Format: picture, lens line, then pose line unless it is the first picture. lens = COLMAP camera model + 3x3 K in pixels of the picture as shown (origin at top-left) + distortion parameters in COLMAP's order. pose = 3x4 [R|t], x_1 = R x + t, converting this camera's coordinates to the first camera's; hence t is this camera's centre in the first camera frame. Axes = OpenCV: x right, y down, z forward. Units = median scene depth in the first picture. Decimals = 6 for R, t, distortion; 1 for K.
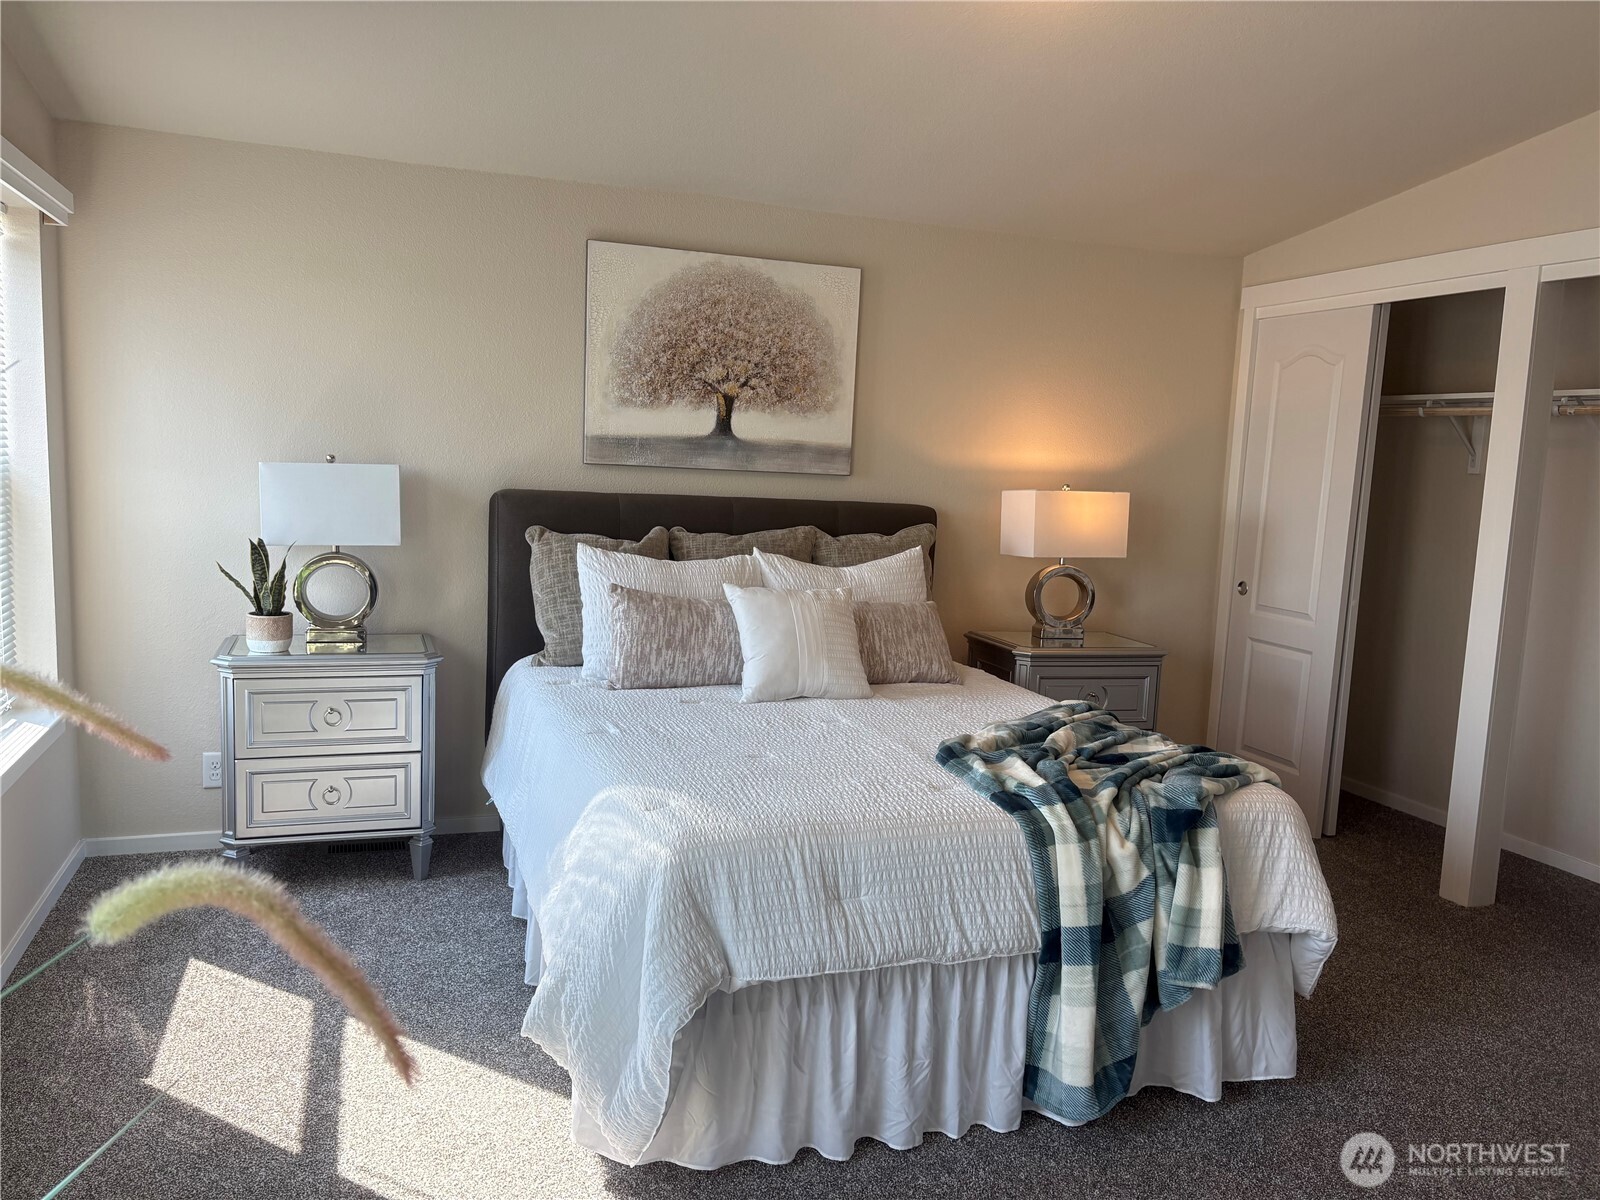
lens RADIAL K [[1207.6, 0, 812.7], [0, 1207.6, 635.6], [0, 0, 1]] dist [0.043600, -0.048931]
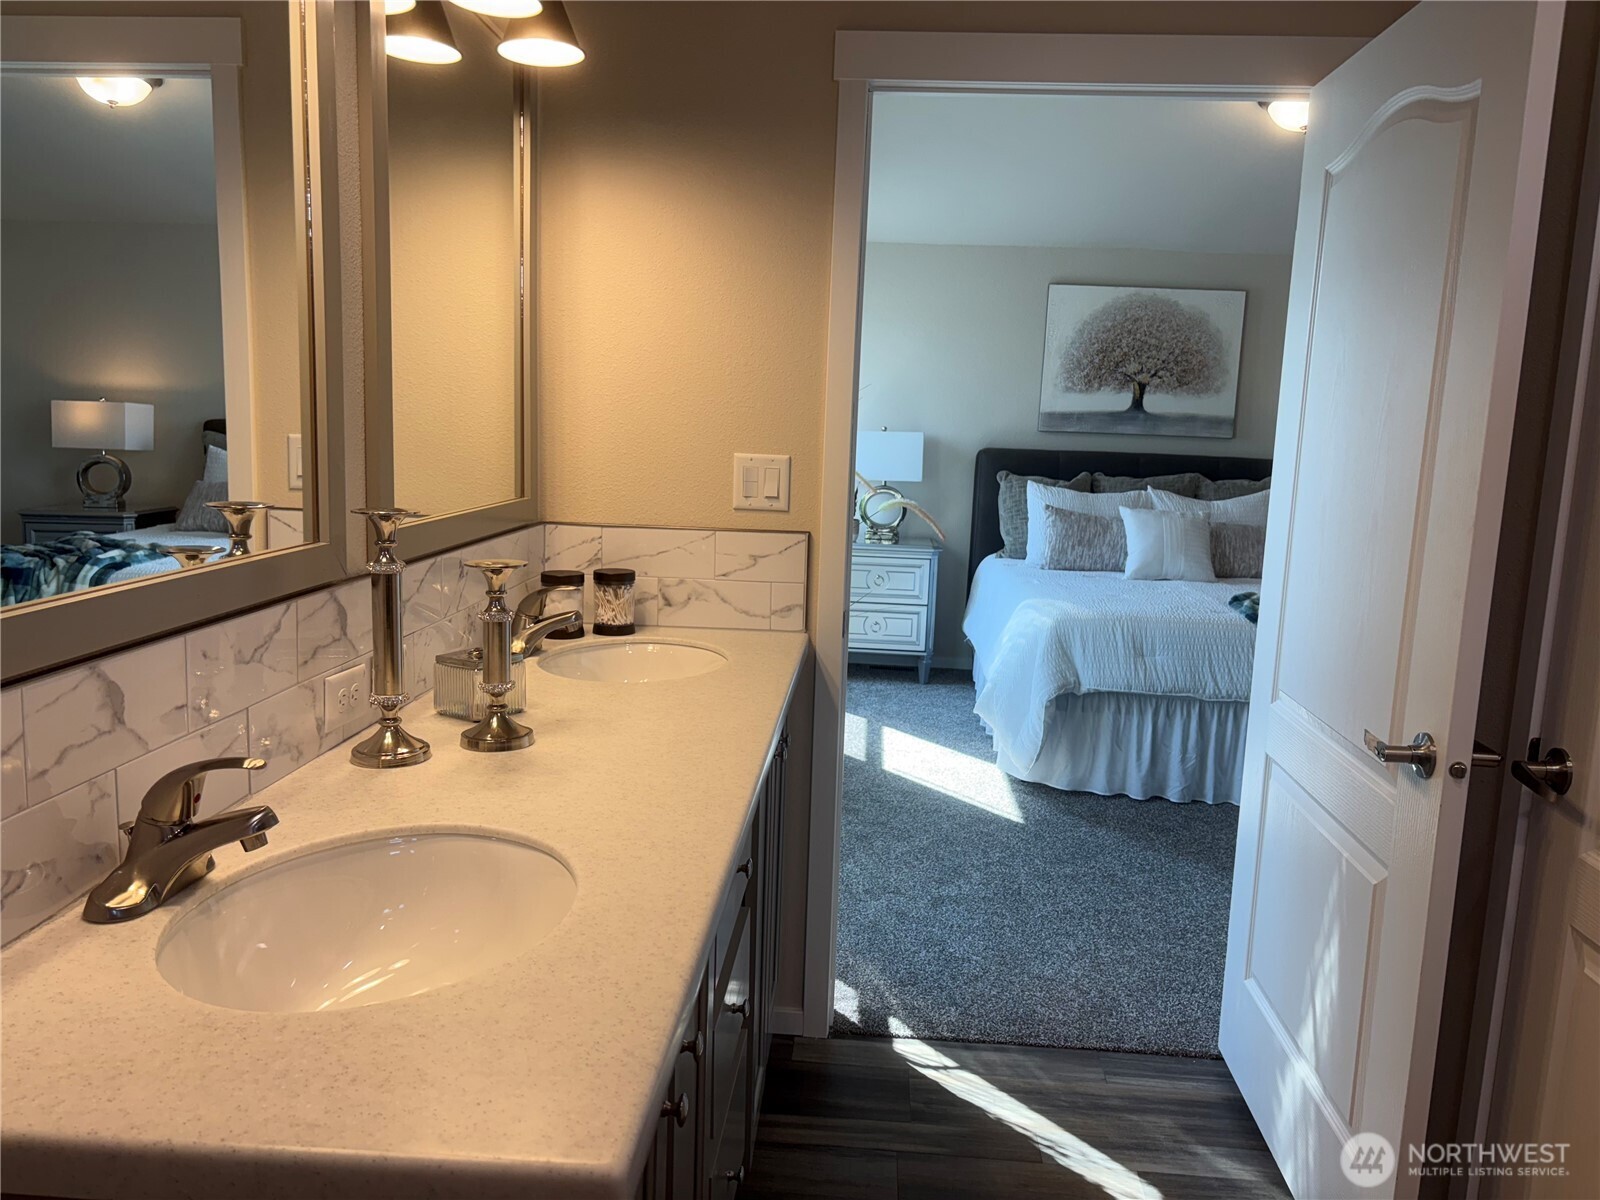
lens RADIAL K [[1207.6, 0, 797.1], [0, 1207.6, 598.6], [0, 0, 1]] dist [0.043600, -0.048931]
pose [[0.915942, 0.046866, -0.398566, 0.169366], [-0.052590, 0.998610, -0.003433, 0.100869], [0.397851, 0.024105, 0.917133, -0.576684]]
